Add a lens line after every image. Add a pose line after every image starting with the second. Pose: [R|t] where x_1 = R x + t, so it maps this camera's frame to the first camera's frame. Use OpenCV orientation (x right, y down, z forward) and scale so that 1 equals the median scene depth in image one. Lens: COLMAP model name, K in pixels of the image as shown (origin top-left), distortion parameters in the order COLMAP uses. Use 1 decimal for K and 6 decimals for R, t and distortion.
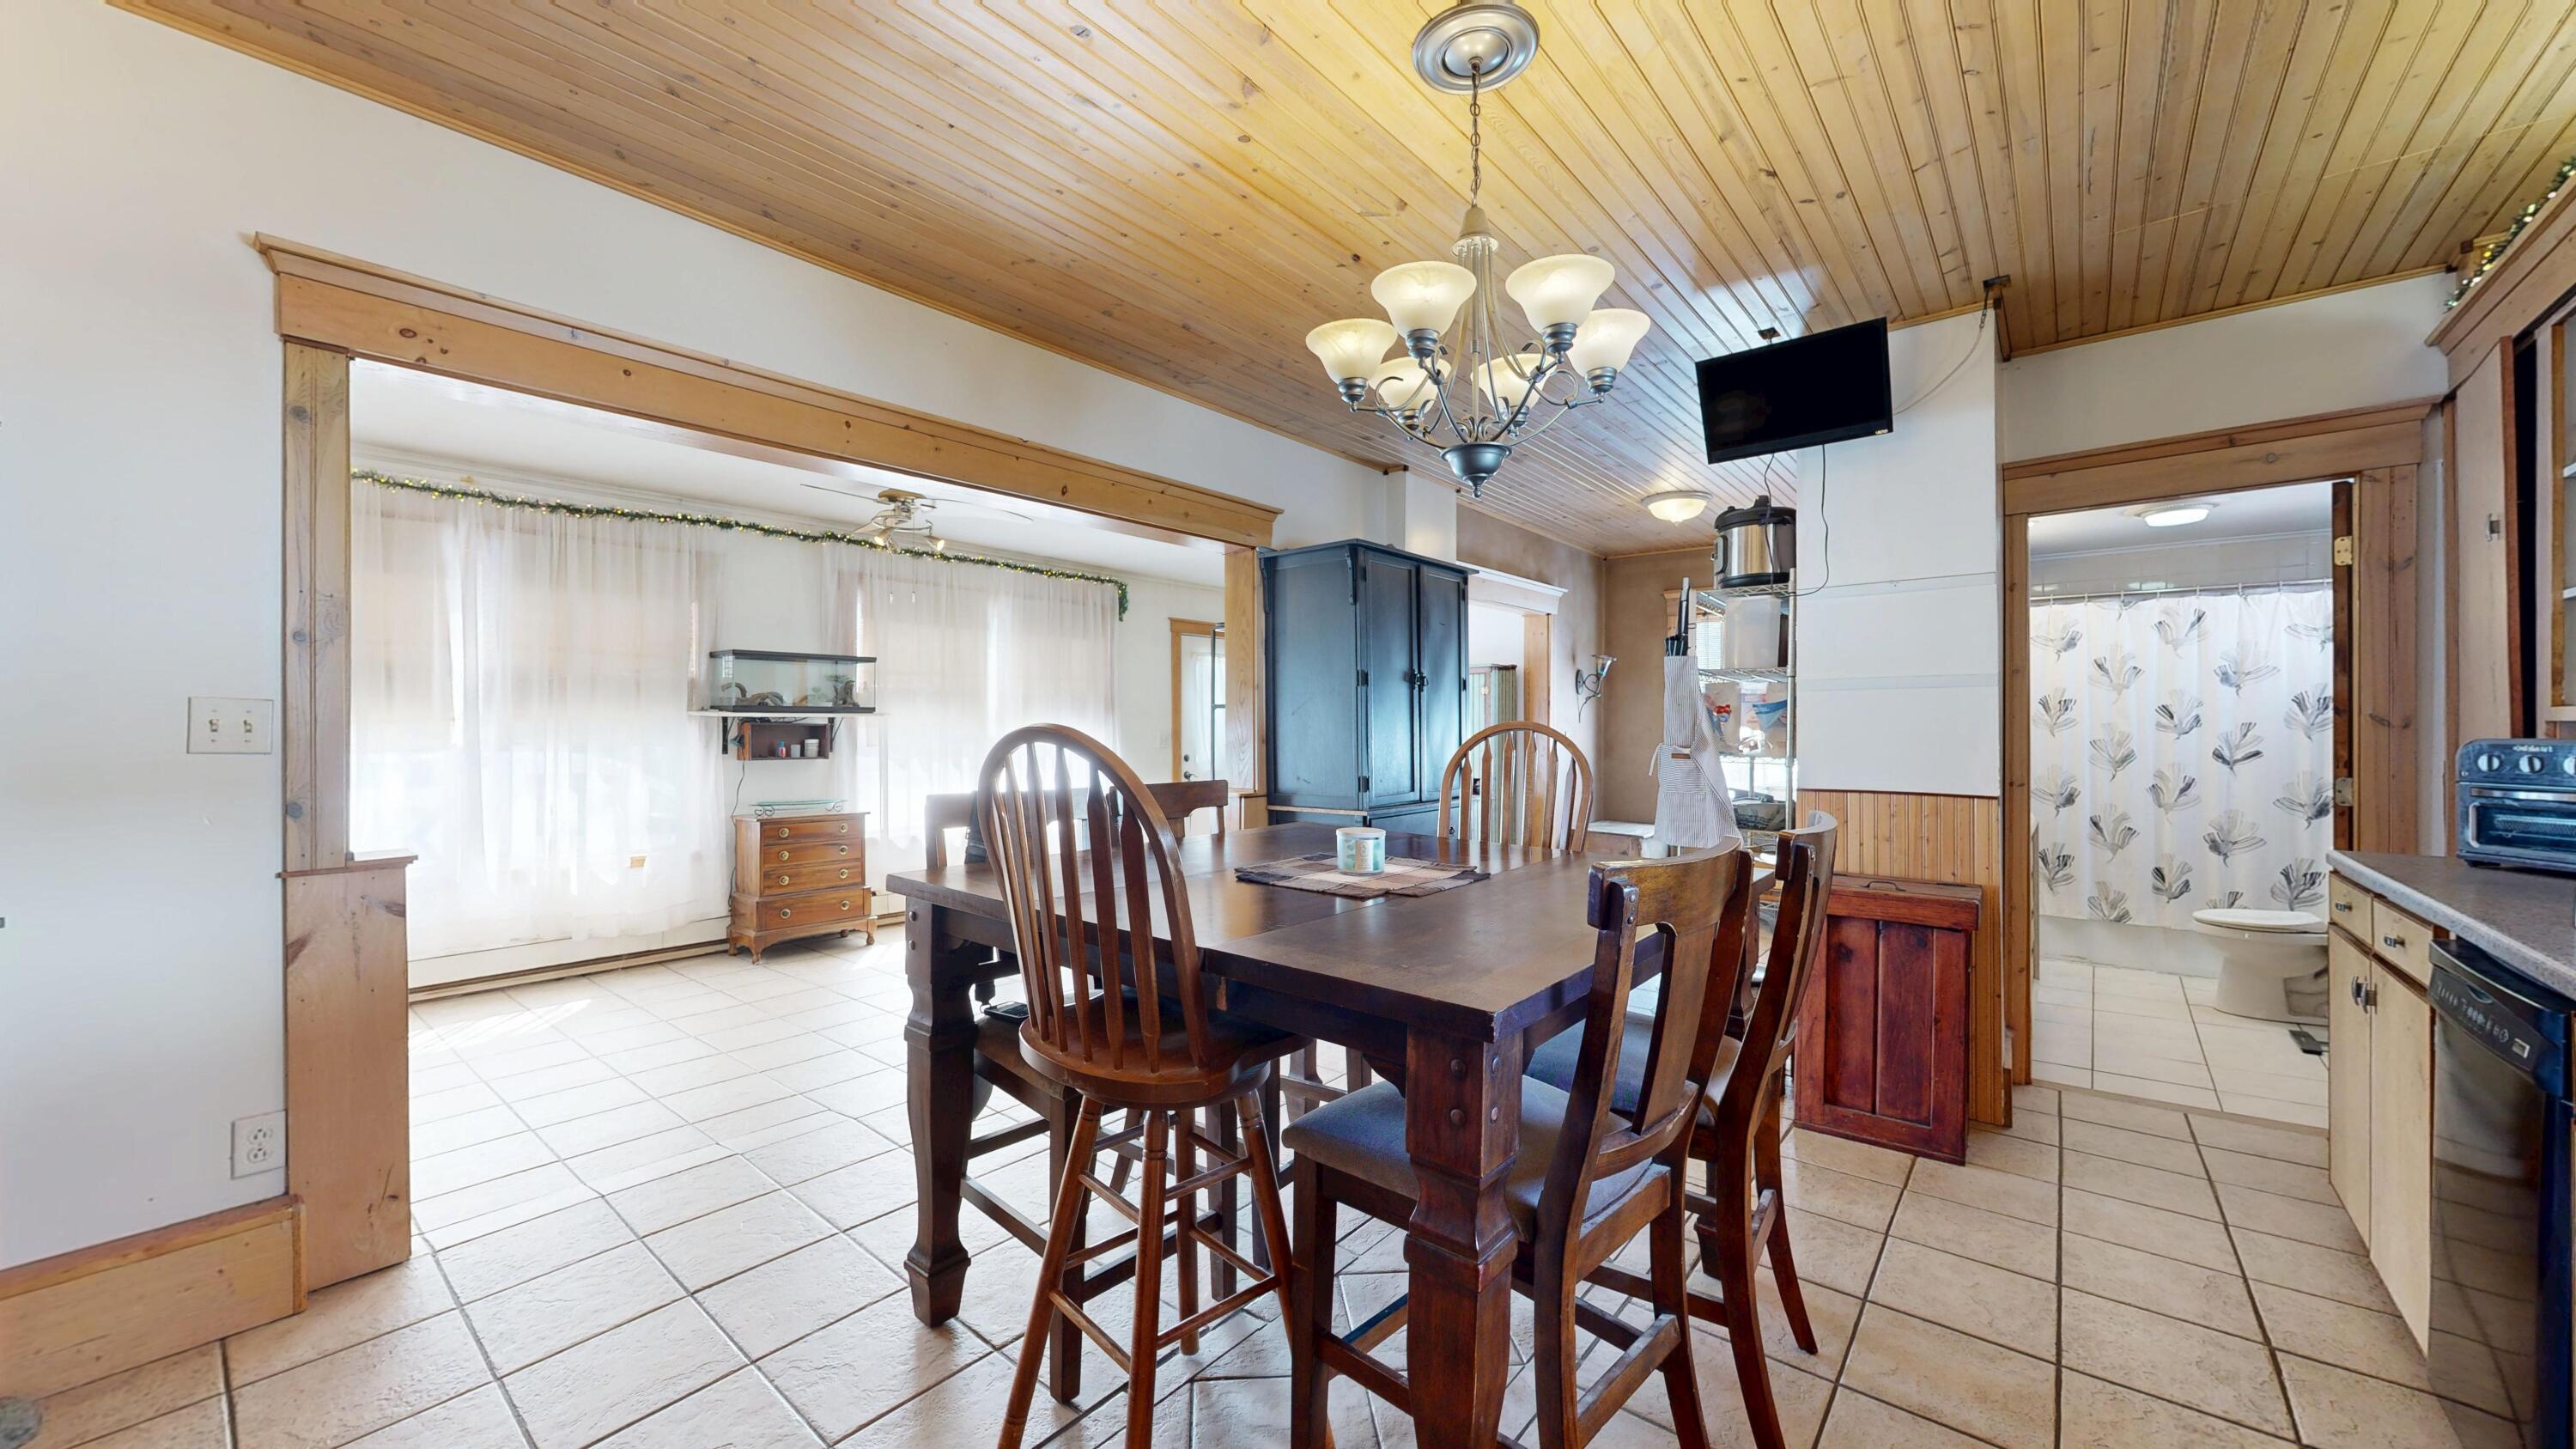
lens RADIAL K [[943.9, 0, 1283.8], [0, 943.9, 723.1], [0, 0, 1]] dist [0.000697, -0.000112]
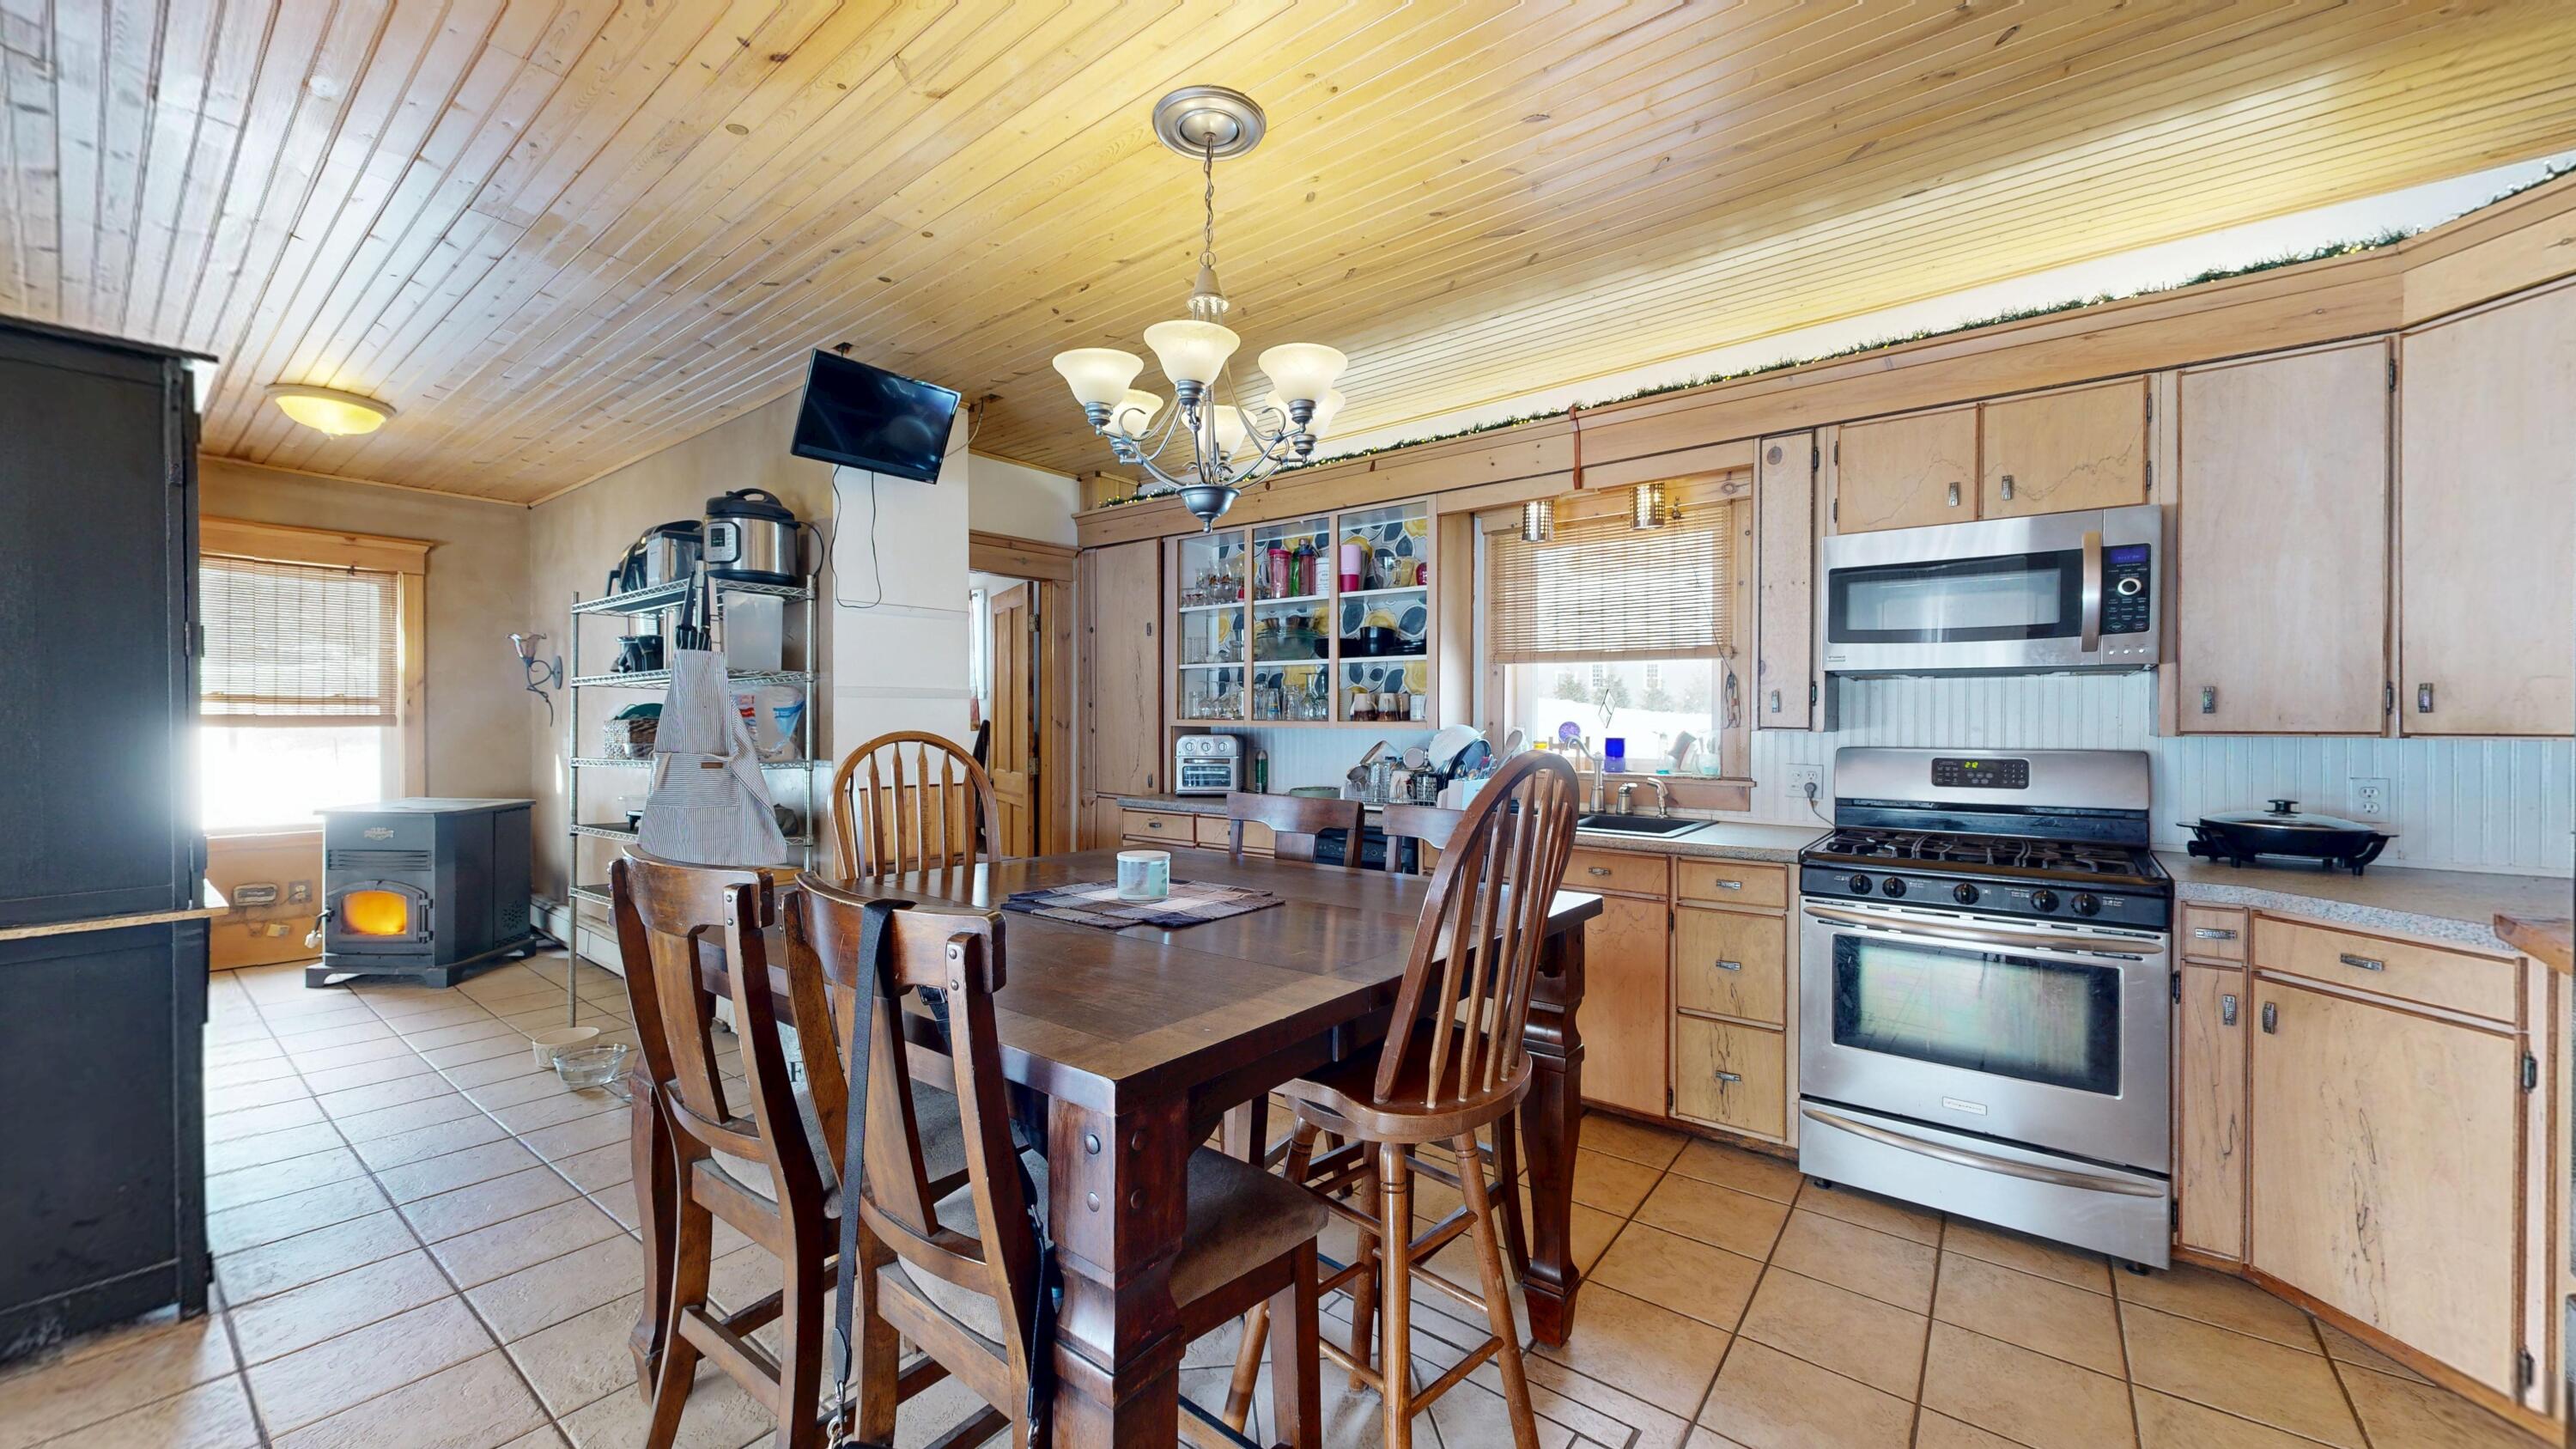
lens RADIAL K [[943.9, 0, 1286.9], [0, 943.9, 728.4], [0, 0, 1]] dist [0.000697, -0.000112]
pose [[-0.043682, -0.011640, 0.998978, -0.333627], [-0.008054, 0.999904, 0.011299, -0.008683], [-0.999013, -0.007552, -0.043772, 0.350011]]
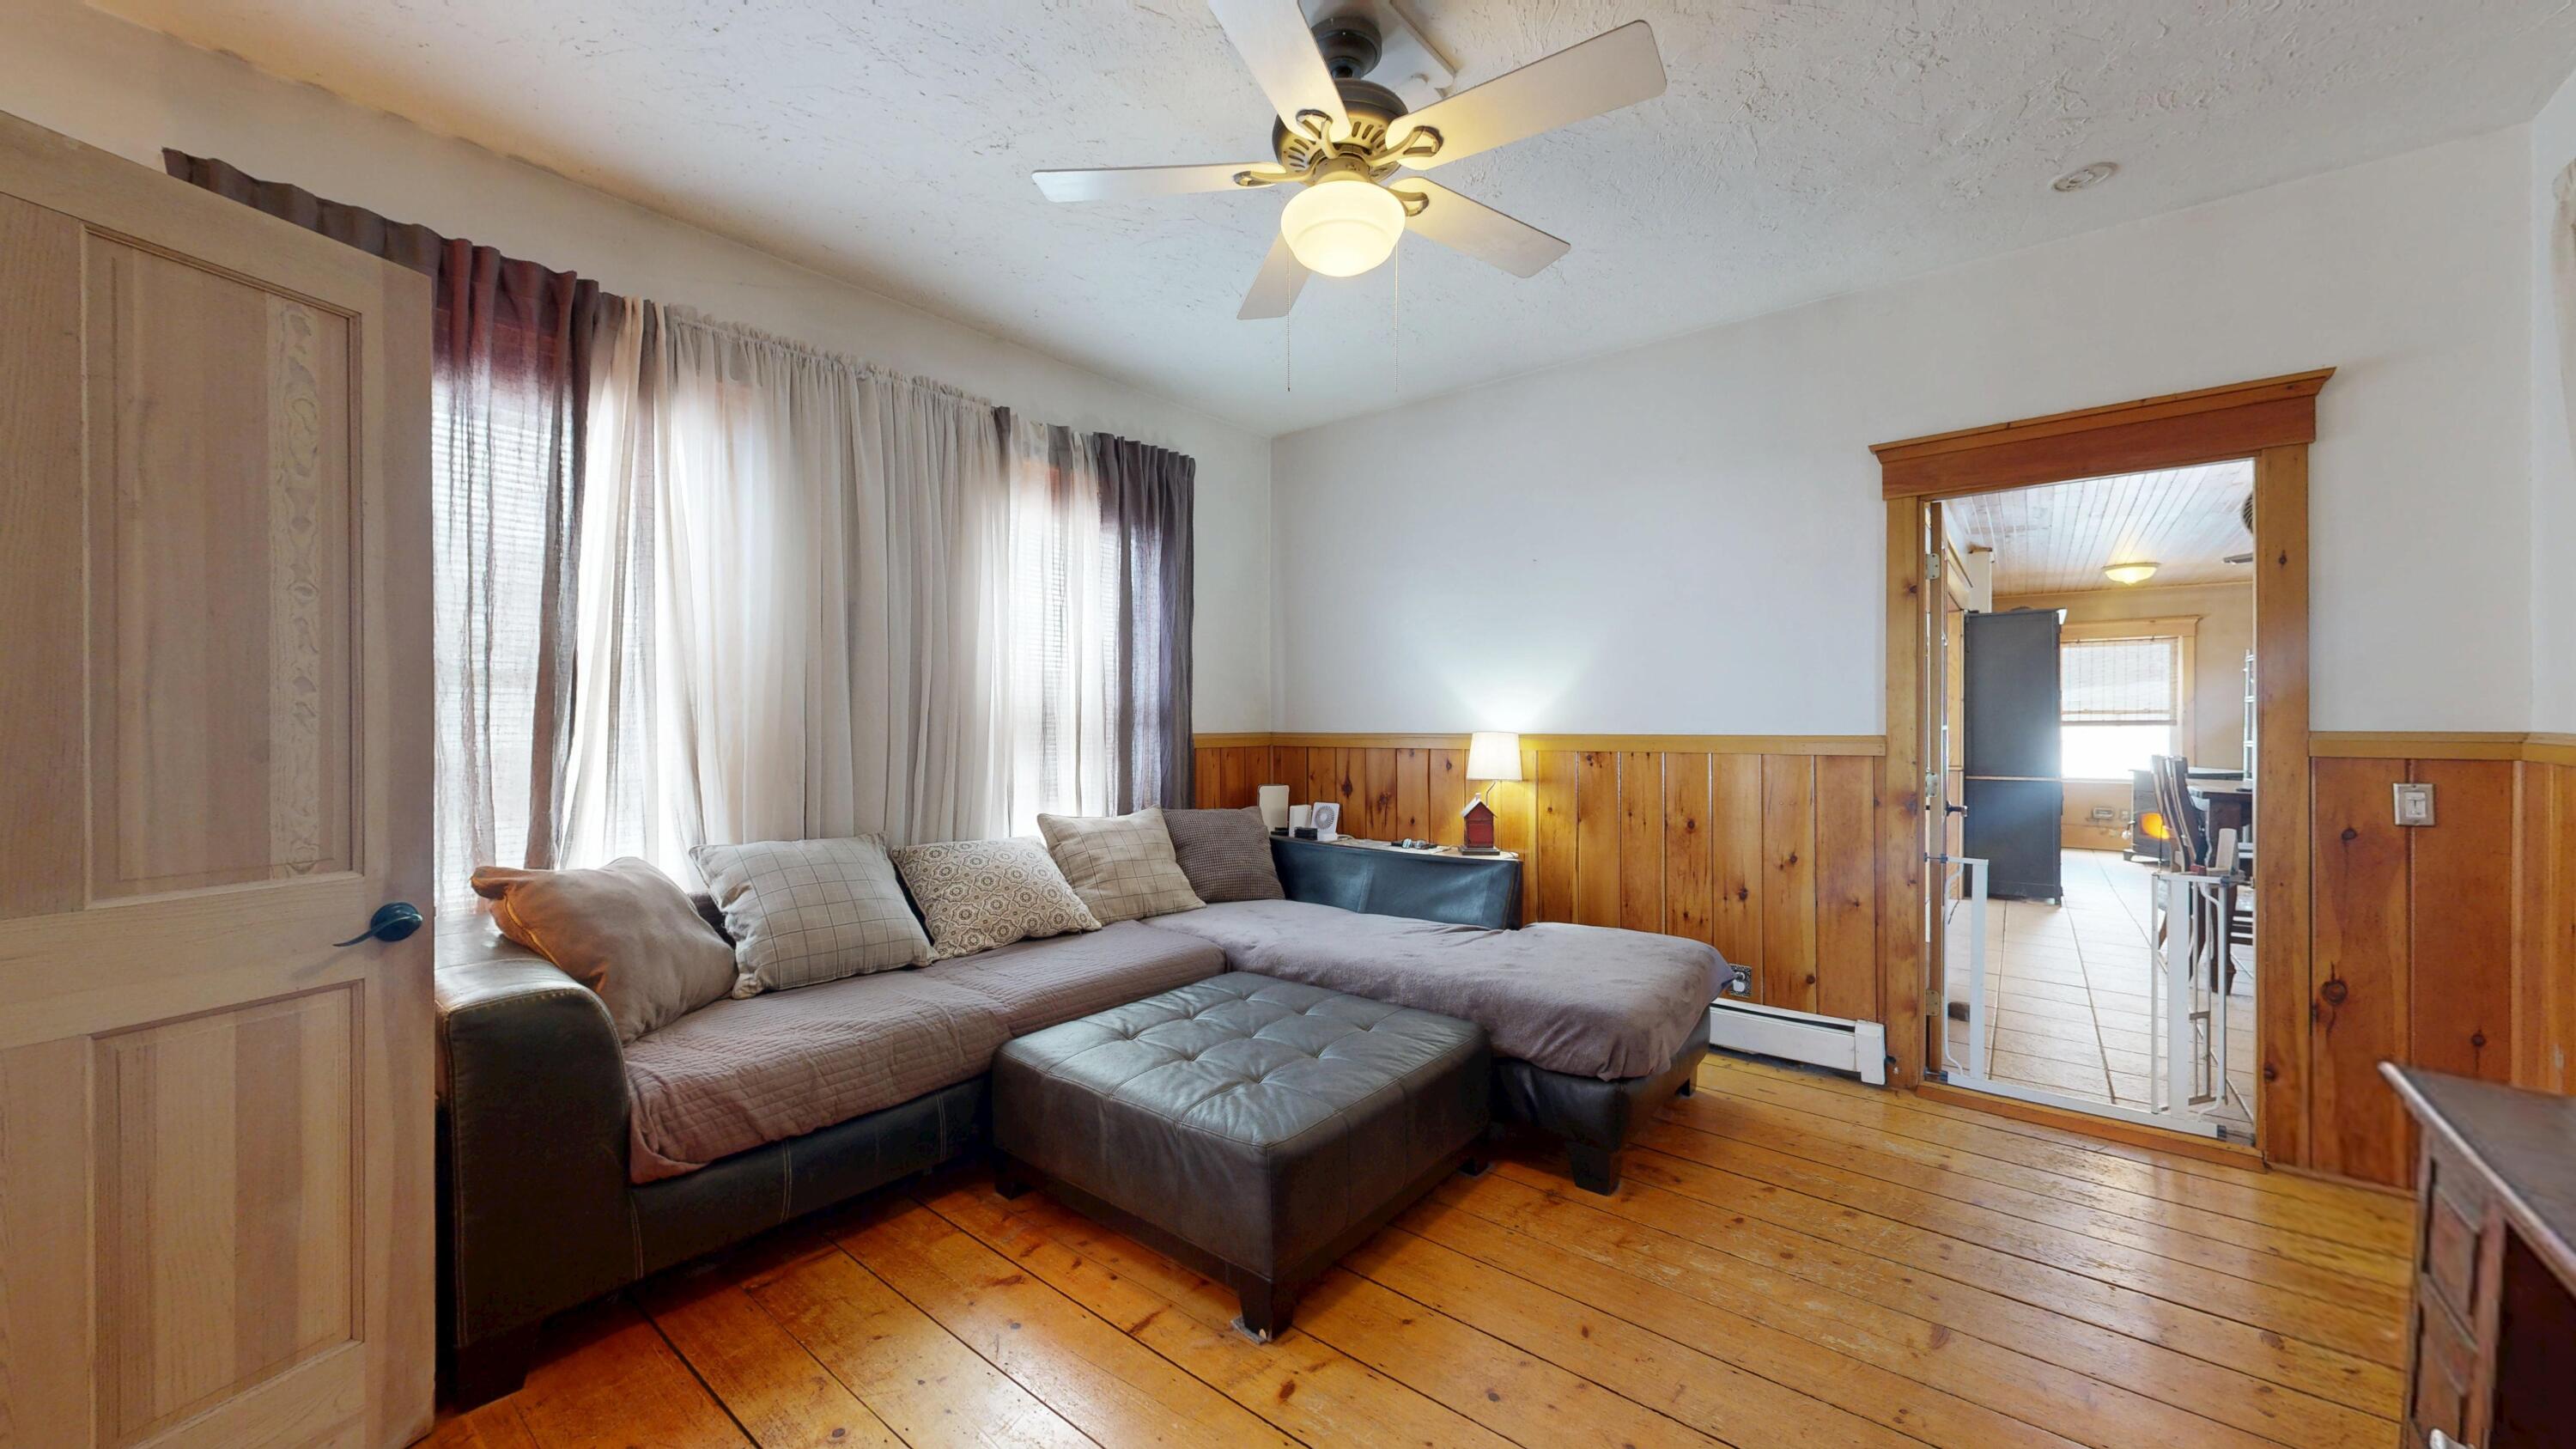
lens RADIAL K [[943.9, 0, 1287.6], [0, 943.9, 724.3], [0, 0, 1]] dist [0.000697, -0.000112]
pose [[0.999329, 0.000331, 0.036614, -0.983126], [-0.000421, 0.999997, 0.002450, -0.000181], [-0.036613, -0.002464, 0.999326, -0.419099]]
